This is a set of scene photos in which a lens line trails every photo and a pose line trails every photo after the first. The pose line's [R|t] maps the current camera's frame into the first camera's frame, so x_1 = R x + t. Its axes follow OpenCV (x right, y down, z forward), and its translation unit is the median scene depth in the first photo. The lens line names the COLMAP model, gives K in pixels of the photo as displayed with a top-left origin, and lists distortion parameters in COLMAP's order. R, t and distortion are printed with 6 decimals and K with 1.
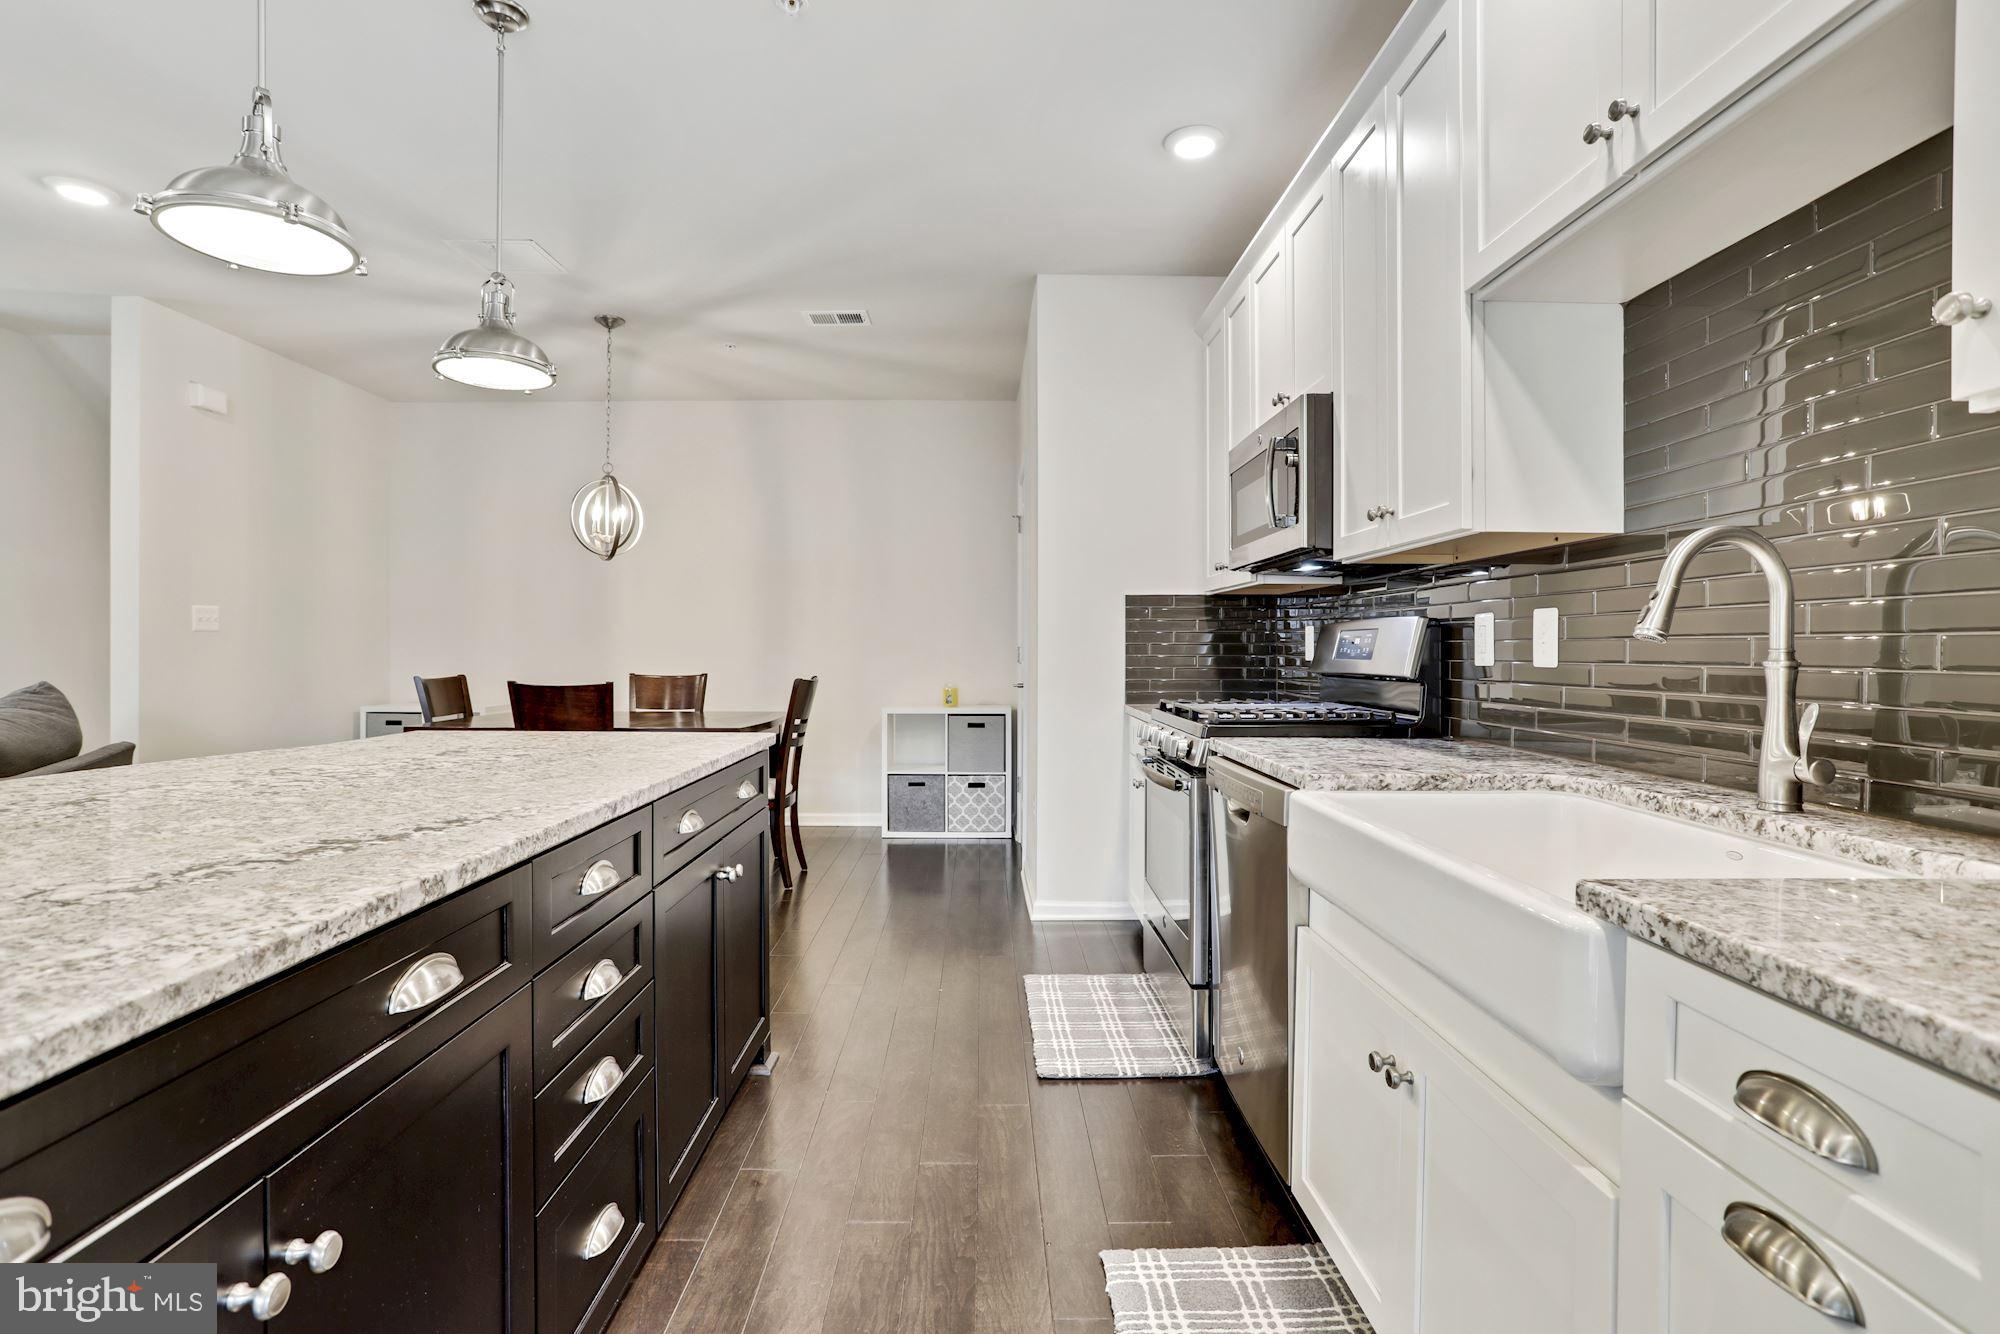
lens RADIAL K [[960.9, 0, 996.7], [0, 960.9, 653.6], [0, 0, 1]] dist [-0.036743, 0.016088]
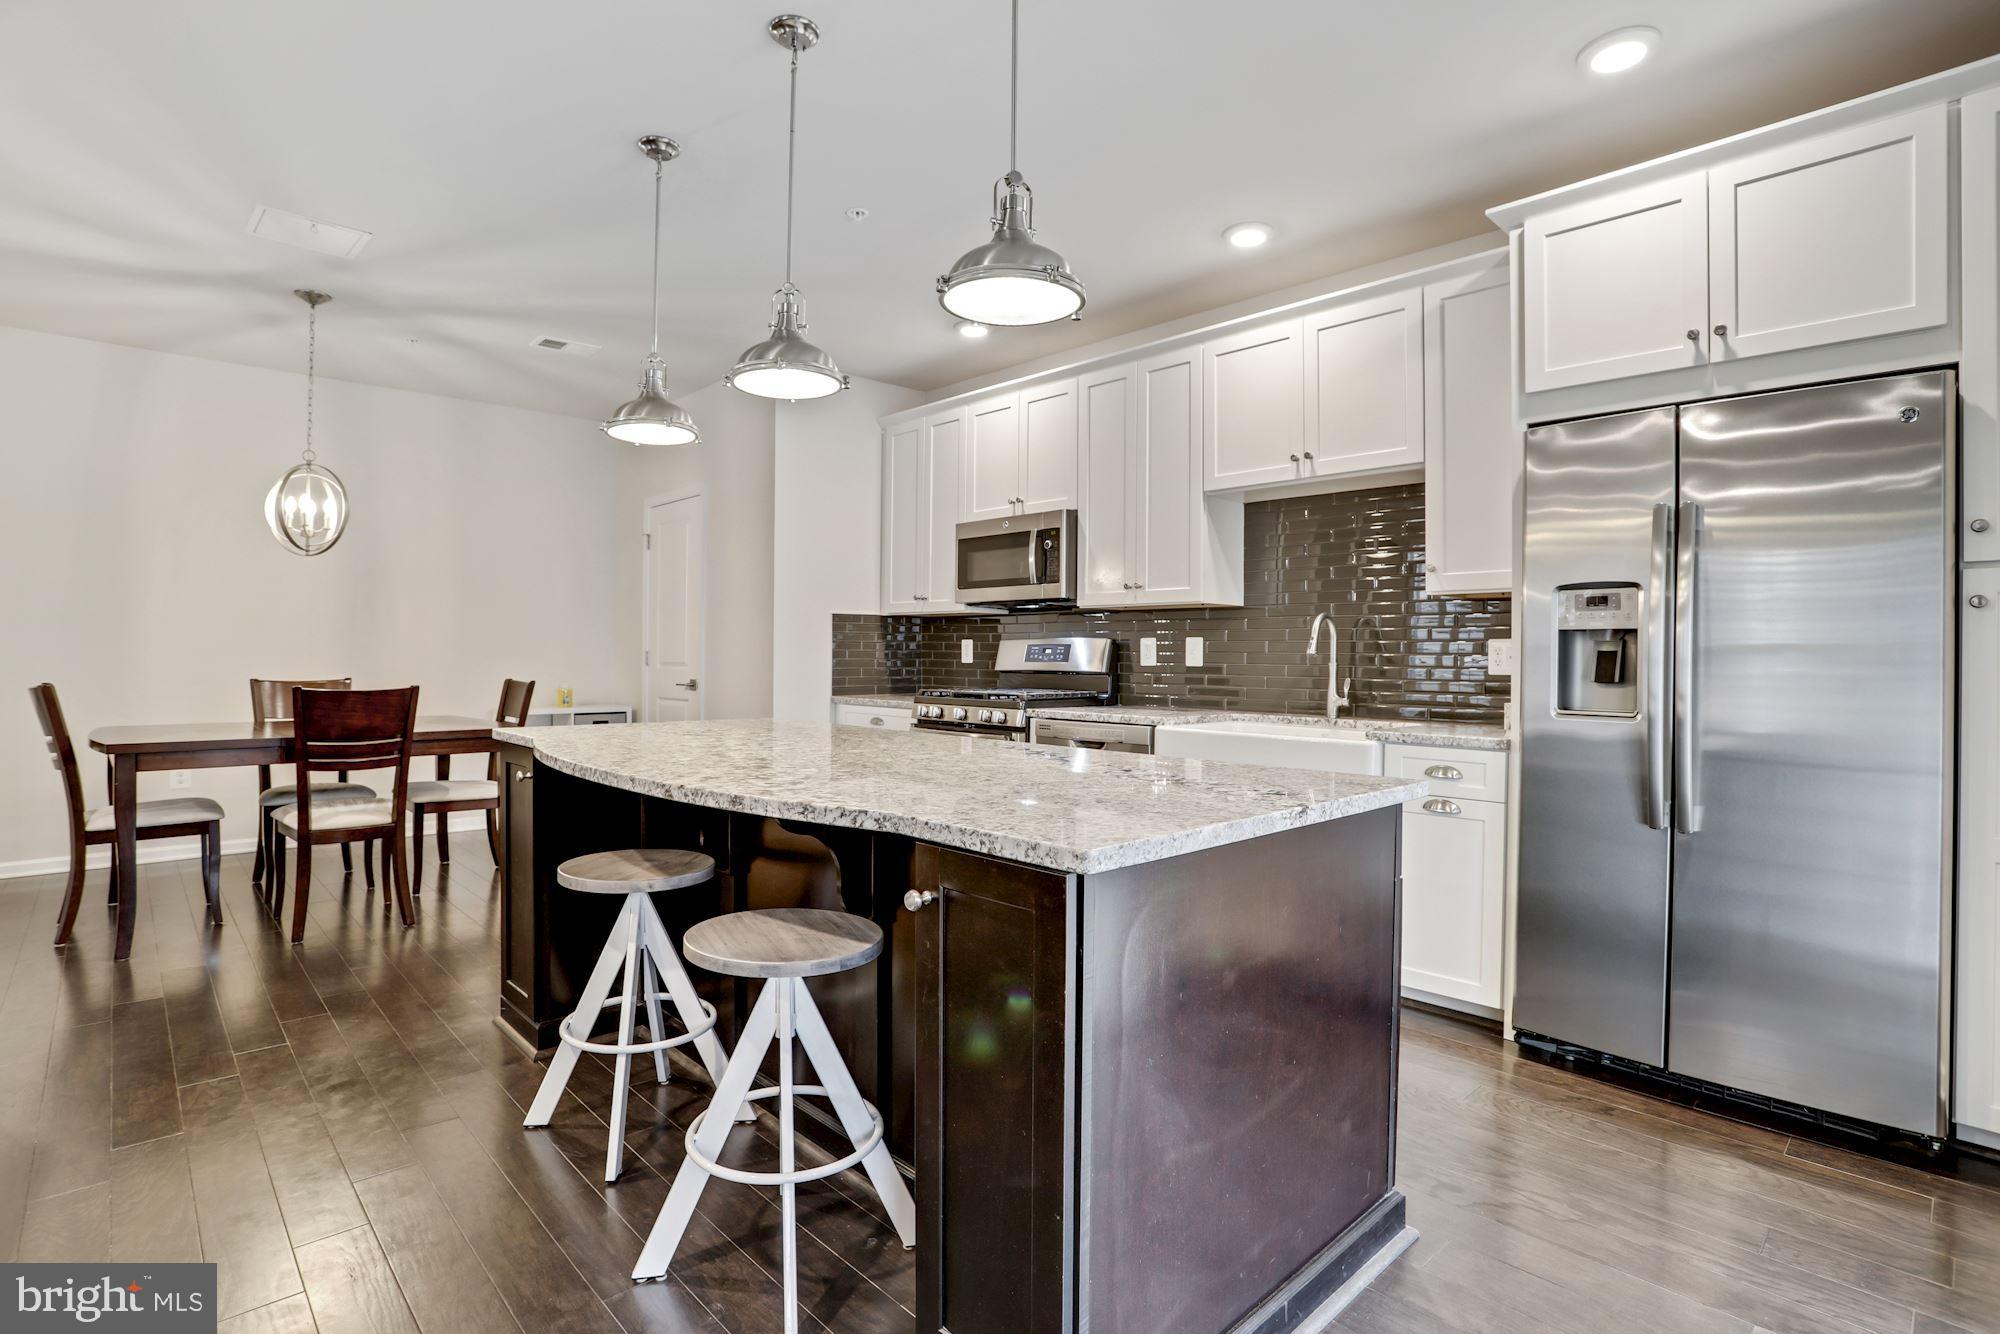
lens RADIAL K [[960.9, 0, 992.0], [0, 960.9, 657.5], [0, 0, 1]] dist [-0.036743, 0.016088]
pose [[0.742291, 0.000444, 0.670078, -0.777907], [-0.002573, 0.999994, 0.002187, -0.005305], [-0.670073, -0.003347, 0.742288, -0.173414]]
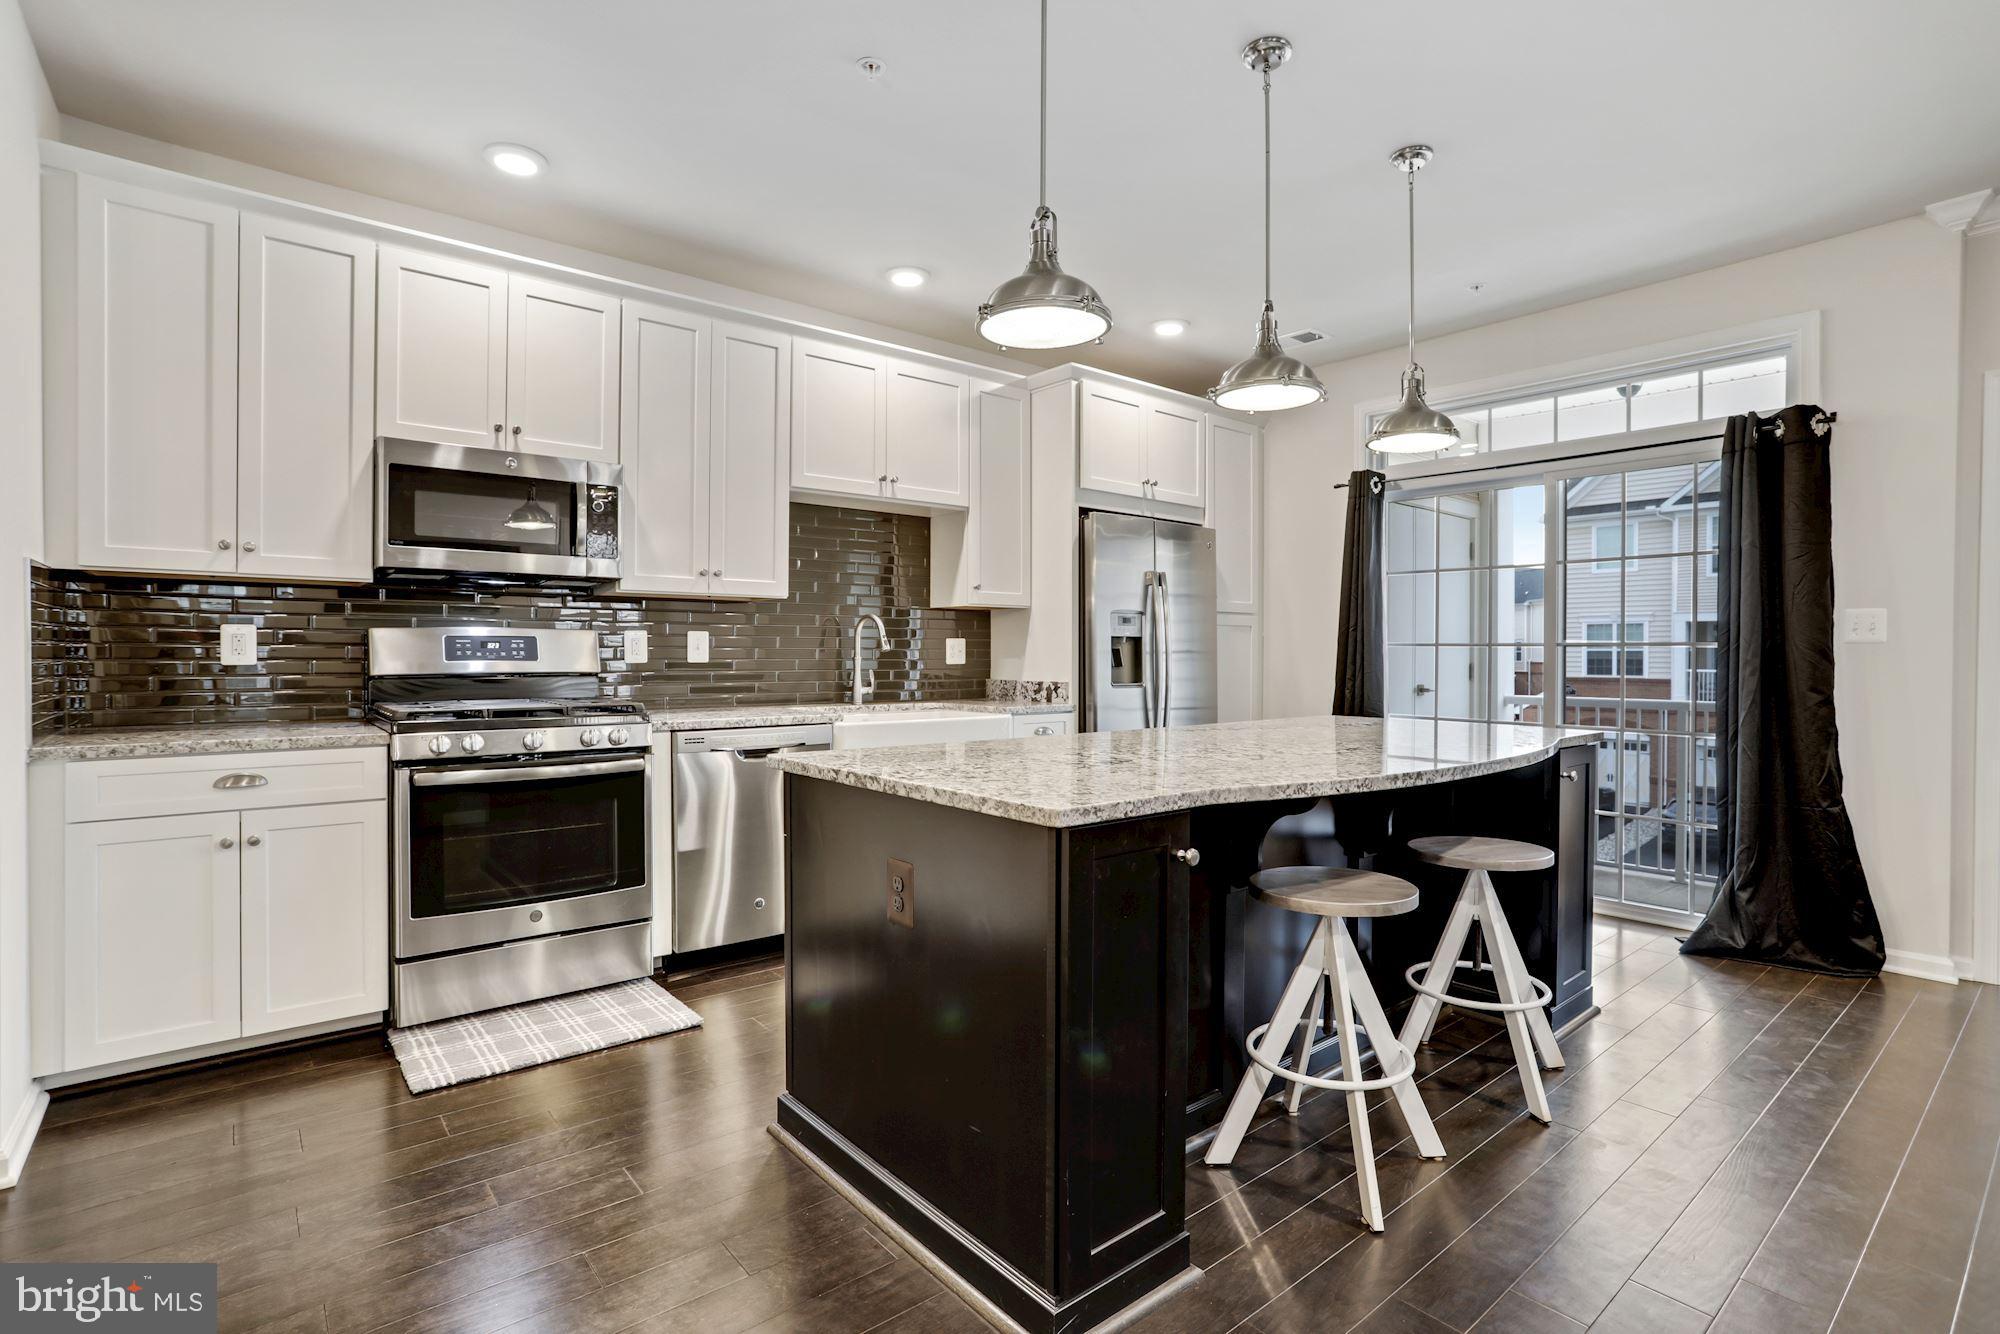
lens RADIAL K [[960.9, 0, 1000.7], [0, 960.9, 661.6], [0, 0, 1]] dist [-0.036743, 0.016088]
pose [[-0.614455, -0.014745, 0.788814, -0.884601], [-0.004394, 0.999874, 0.015267, -0.012976], [-0.788939, 0.005915, -0.614442, 1.153001]]
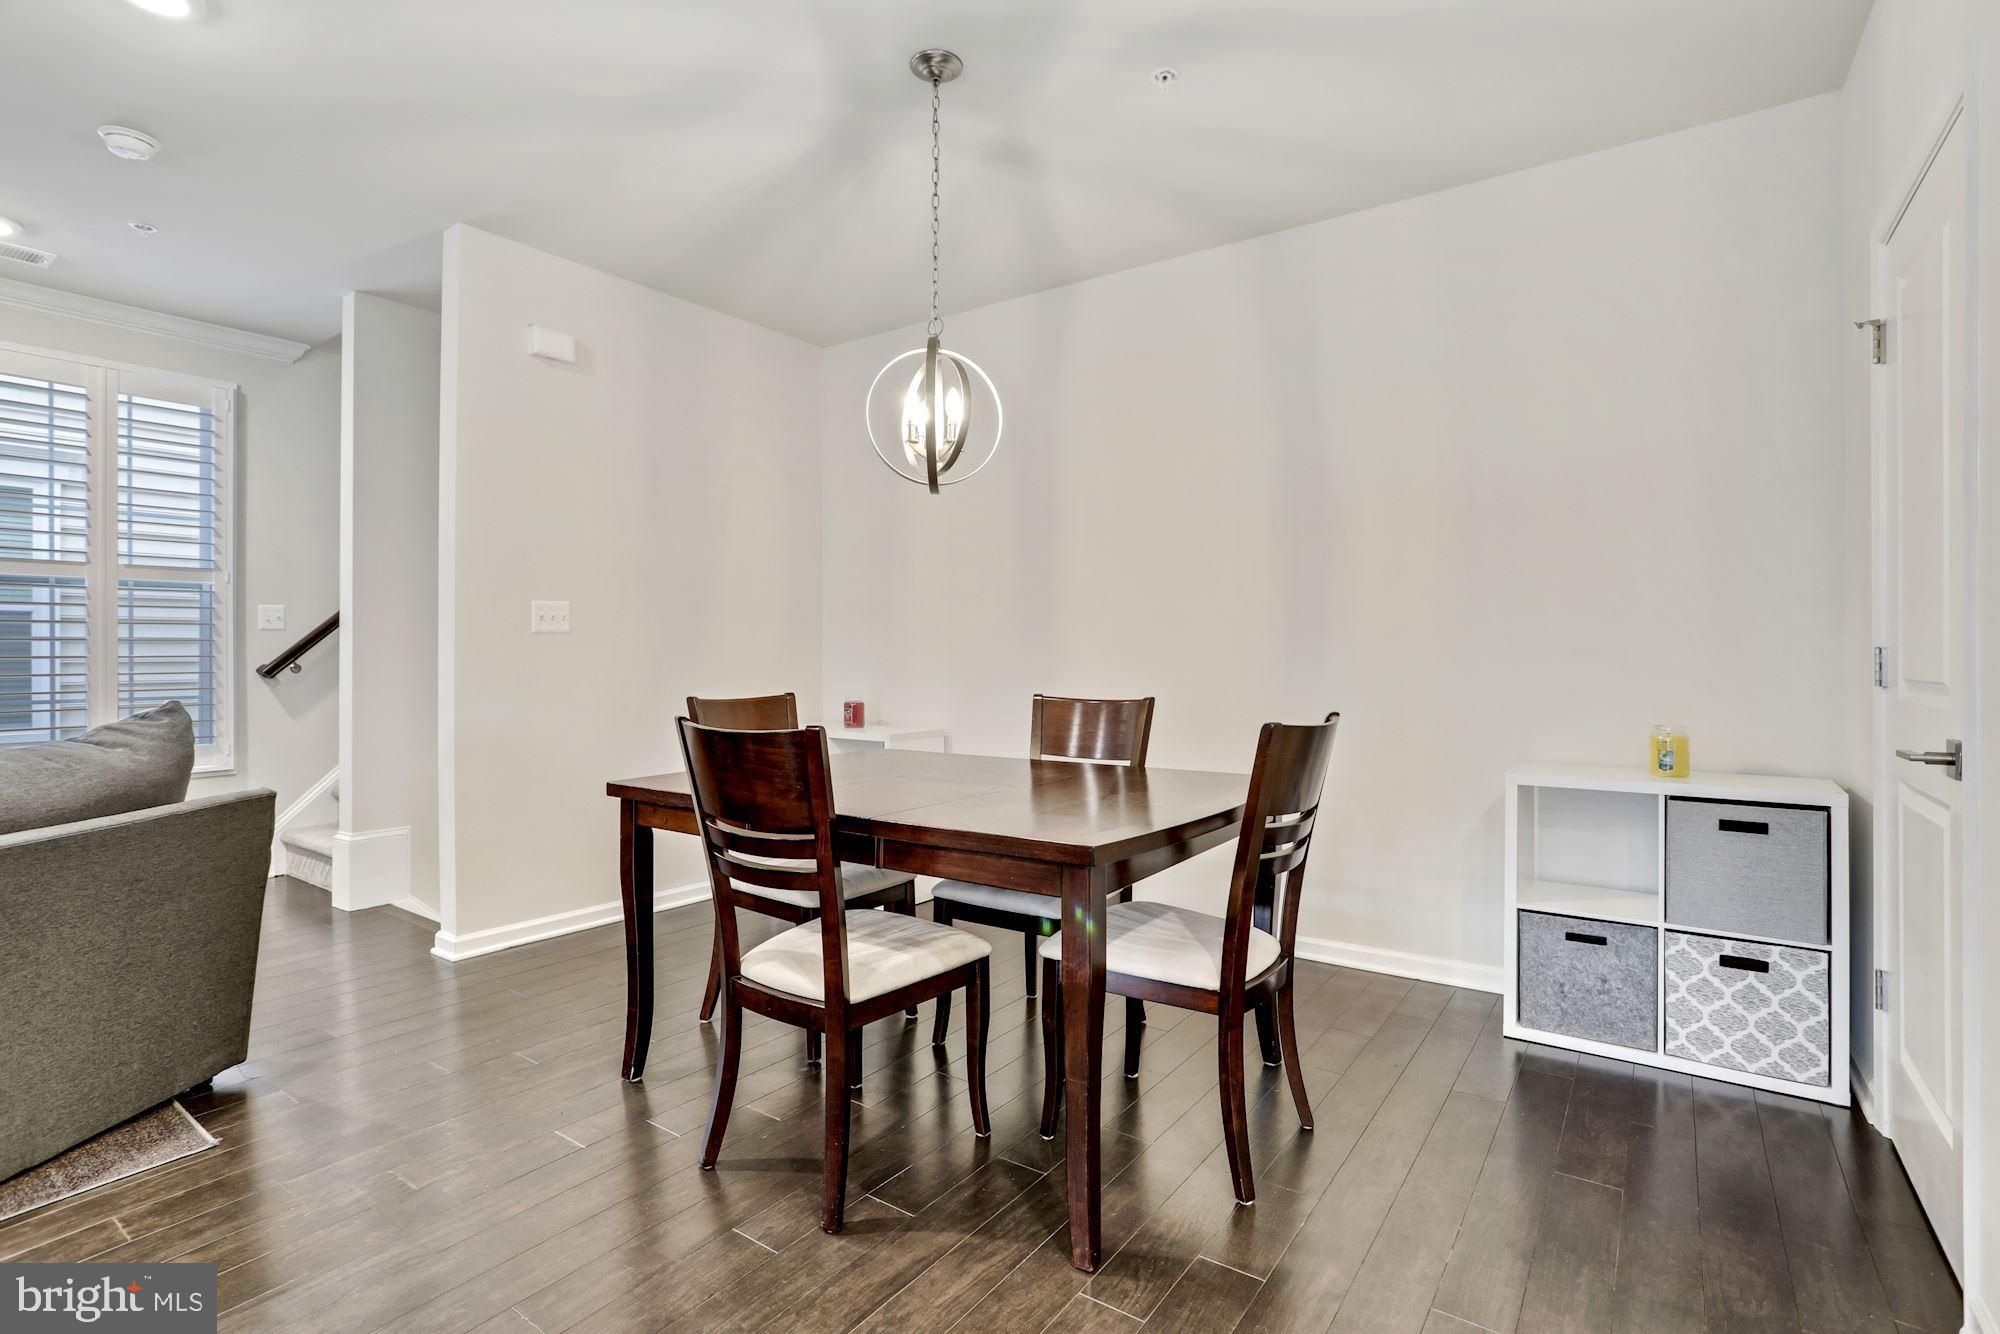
lens RADIAL K [[960.9, 0, 993.7], [0, 960.9, 651.3], [0, 0, 1]] dist [-0.036743, 0.016088]
pose [[0.805407, -0.003849, -0.592710, -0.075889], [0.001253, 0.999988, -0.004791, -0.005559], [0.592721, 0.003116, 0.805402, 0.839668]]
